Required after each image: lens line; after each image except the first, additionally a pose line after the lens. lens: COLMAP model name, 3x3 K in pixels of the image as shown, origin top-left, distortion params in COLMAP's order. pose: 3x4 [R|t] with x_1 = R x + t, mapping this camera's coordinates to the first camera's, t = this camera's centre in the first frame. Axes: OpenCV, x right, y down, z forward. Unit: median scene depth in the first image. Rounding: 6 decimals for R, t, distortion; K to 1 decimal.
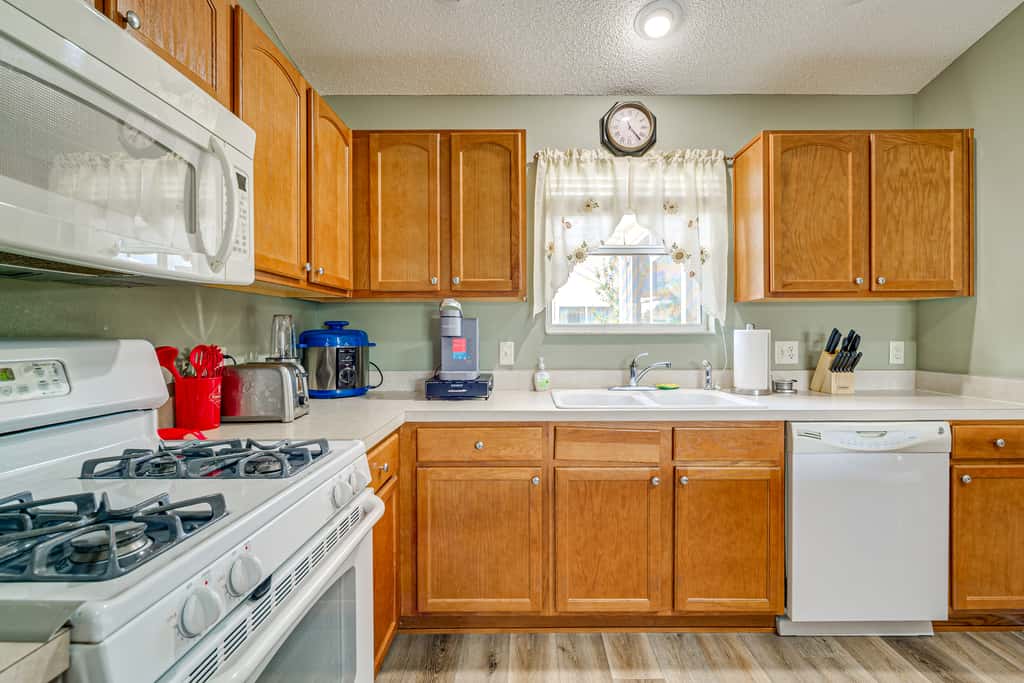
lens RADIAL K [[462.2, 0, 536.3], [0, 462.2, 334.0], [0, 0, 1]] dist [0.007807, -0.000421]
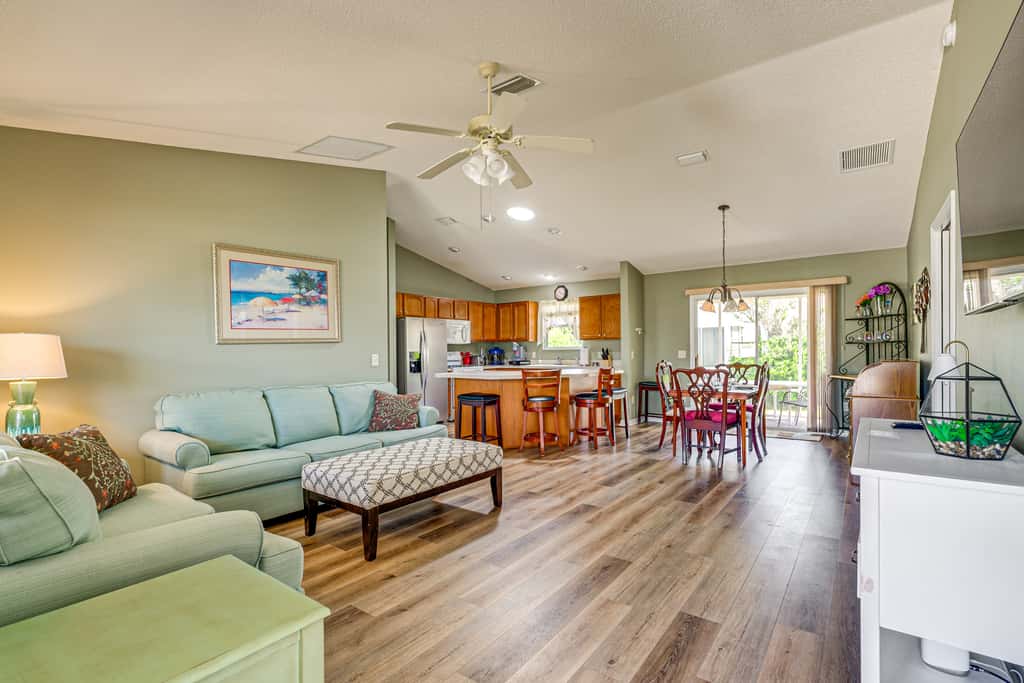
lens RADIAL K [[485.3, 0, 524.3], [0, 485.3, 353.6], [0, 0, 1]] dist [-0.015238, -0.000048]
pose [[0.806241, -0.000869, -0.591587, 2.530019], [0.008026, 0.999923, 0.009469, -0.008504], [0.591533, -0.012383, 0.806186, -2.547949]]
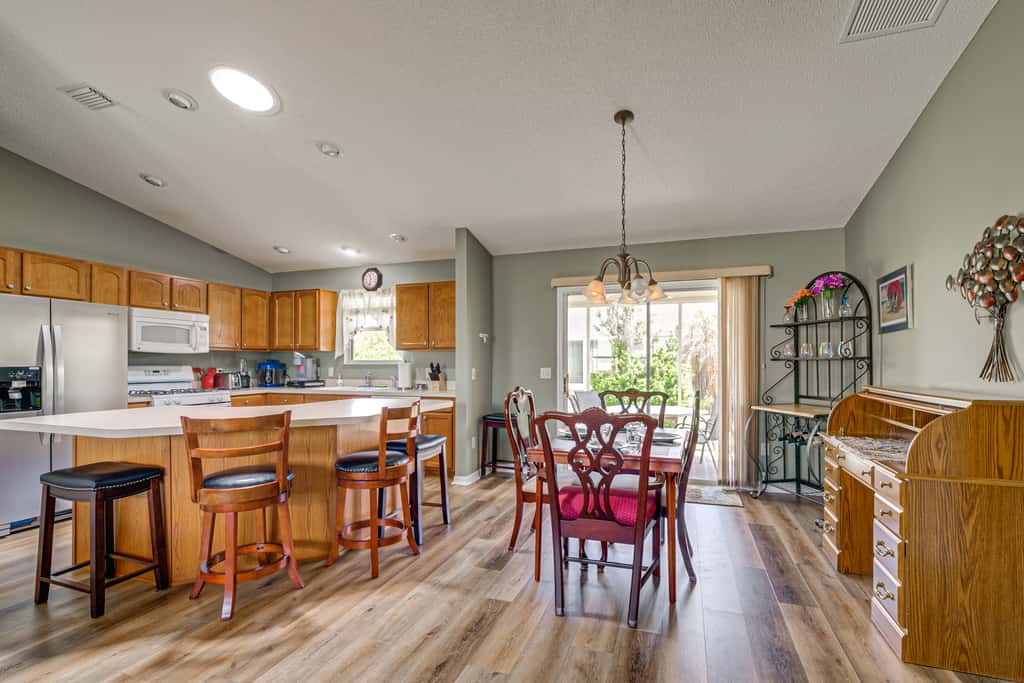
lens RADIAL K [[471.0, 0, 535.2], [0, 471.0, 359.1], [0, 0, 1]] dist [-0.002534, -0.000536]
pose [[0.948487, 0.000619, -0.316817, 2.040104], [-0.002702, 0.999978, -0.006138, -0.016843], [0.316806, 0.006678, 0.948467, -1.201634]]
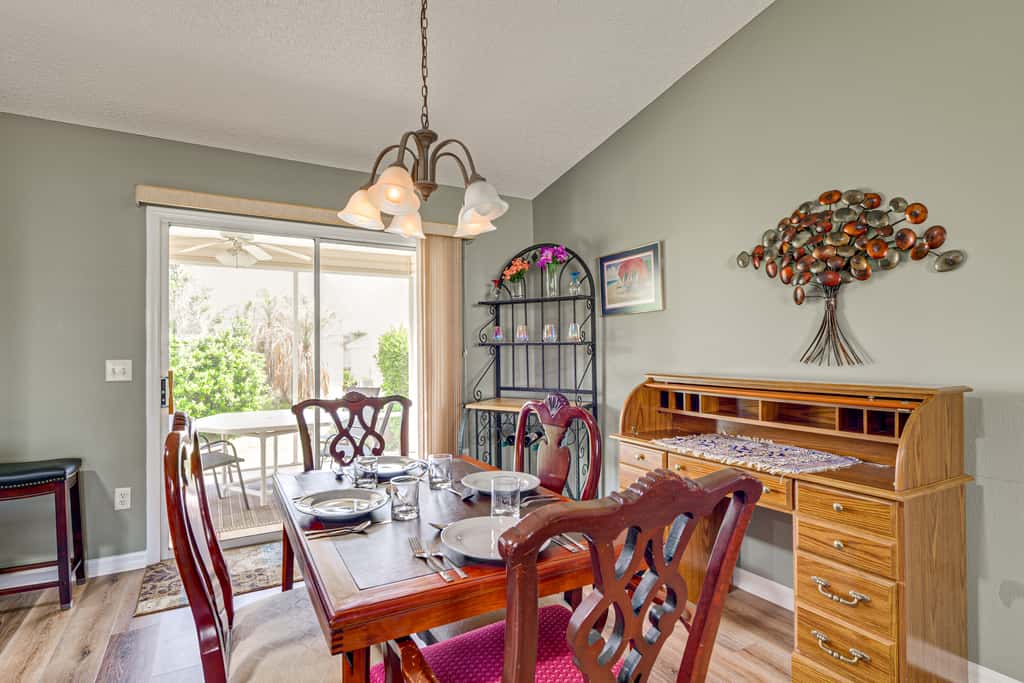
lens RADIAL K [[489.7, 0, 470.8], [0, 489.7, 341.2], [0, 0, 1]] dist [-0.001797, 0.000637]
pose [[0.886804, 0.007438, 0.462085, 1.549376], [0.001545, 0.999817, -0.019057, -0.009144], [-0.462142, 0.017614, 0.886631, -0.443632]]
